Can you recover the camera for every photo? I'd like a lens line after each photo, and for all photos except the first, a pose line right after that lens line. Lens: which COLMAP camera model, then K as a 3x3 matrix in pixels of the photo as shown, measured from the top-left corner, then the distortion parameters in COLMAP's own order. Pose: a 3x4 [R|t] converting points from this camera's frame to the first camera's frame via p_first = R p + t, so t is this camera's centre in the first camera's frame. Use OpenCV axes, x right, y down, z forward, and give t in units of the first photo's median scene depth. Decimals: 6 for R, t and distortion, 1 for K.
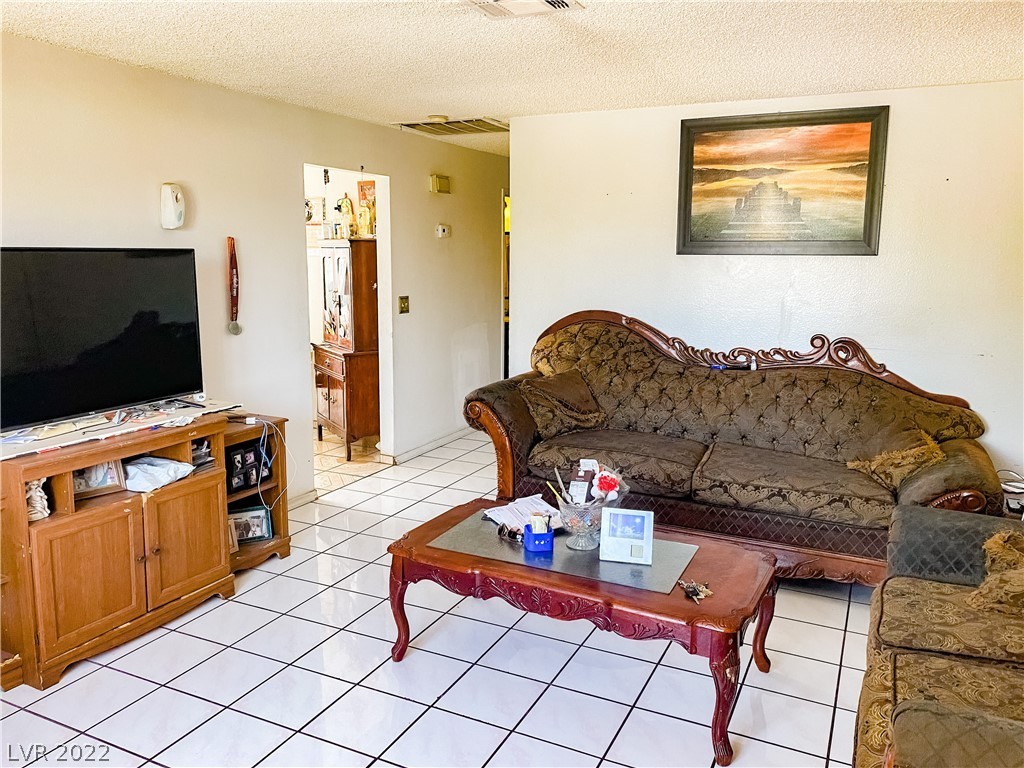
lens RADIAL K [[778.9, 0, 510.2], [0, 778.9, 383.1], [0, 0, 1]] dist [-0.003936, 0.005924]
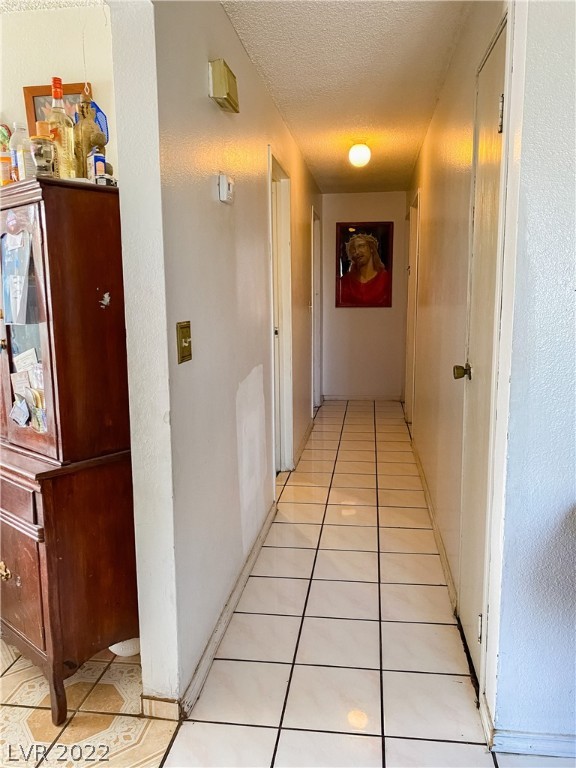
lens RADIAL K [[584.2, 0, 290.1], [0, 584.2, 380.8], [0, 0, 1]] dist [-0.003936, 0.005924]
pose [[0.937841, -0.063525, 0.341203, -0.191376], [0.067871, 0.997694, -0.000802, -0.074875], [-0.340365, 0.023910, 0.939989, 0.675888]]
